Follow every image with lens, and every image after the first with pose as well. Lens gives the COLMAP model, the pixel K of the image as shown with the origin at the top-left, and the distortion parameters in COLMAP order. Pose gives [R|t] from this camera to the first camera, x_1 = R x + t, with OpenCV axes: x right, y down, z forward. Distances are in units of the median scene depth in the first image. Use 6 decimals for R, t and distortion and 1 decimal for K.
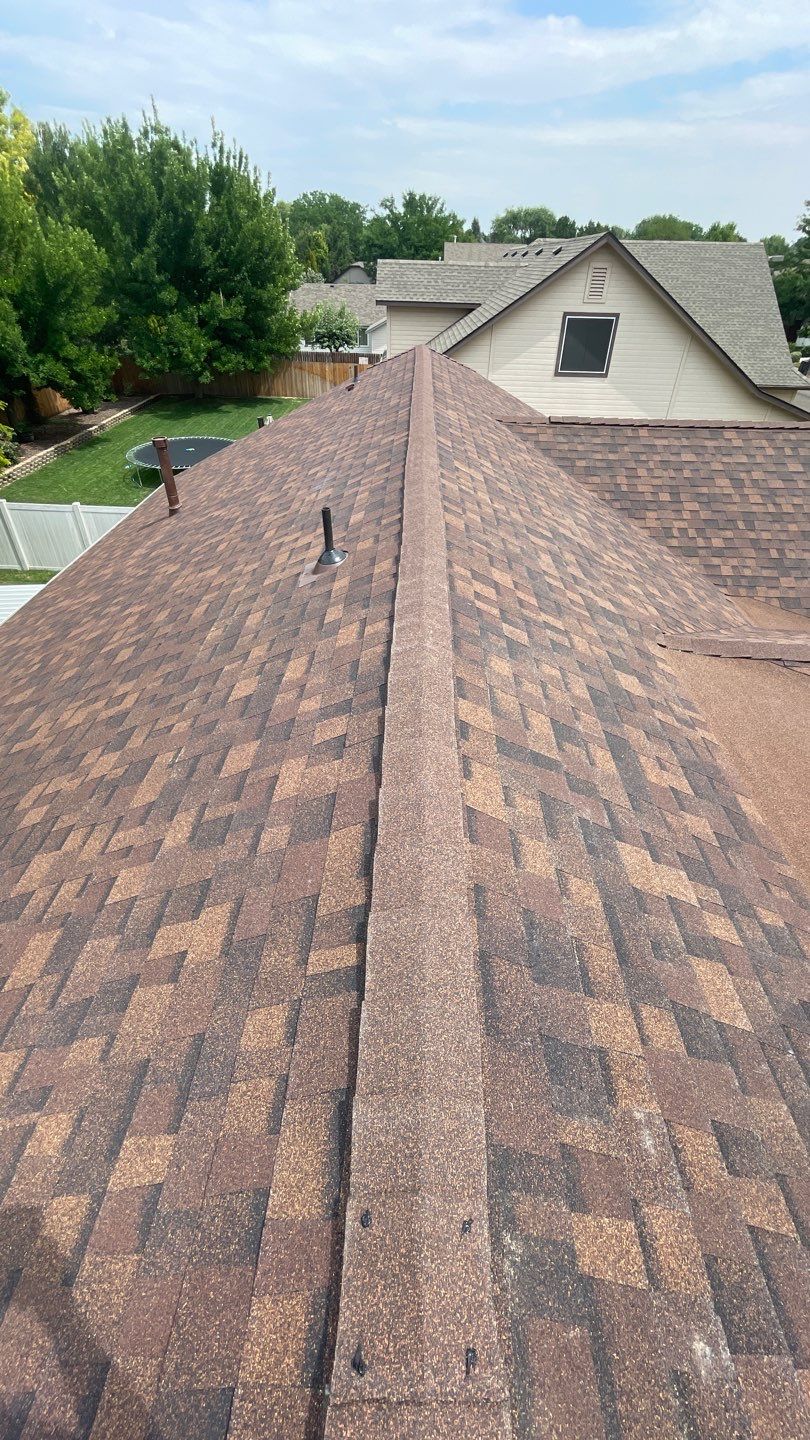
lens RADIAL K [[603.3, 0, 410.0], [0, 603.3, 720.3], [0, 0, 1]] dist [-0.005018, -0.003091]
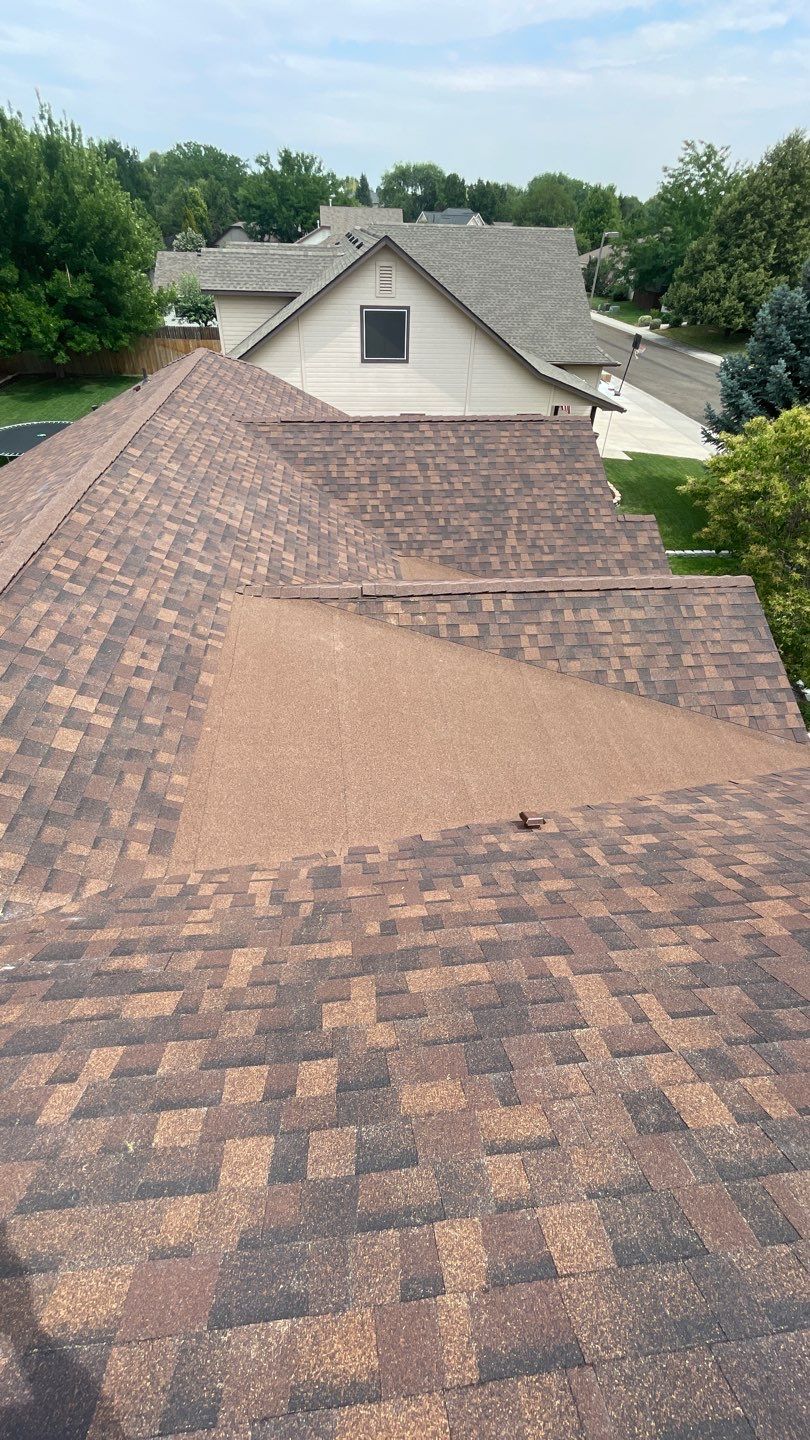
lens RADIAL K [[603.3, 0, 407.1], [0, 603.3, 719.5], [0, 0, 1]] dist [-0.005018, -0.003091]
pose [[0.990737, -0.080440, 0.109406, 0.133659], [0.075732, 0.996042, 0.046533, 0.032378], [-0.112716, -0.037816, 0.992907, -0.119736]]
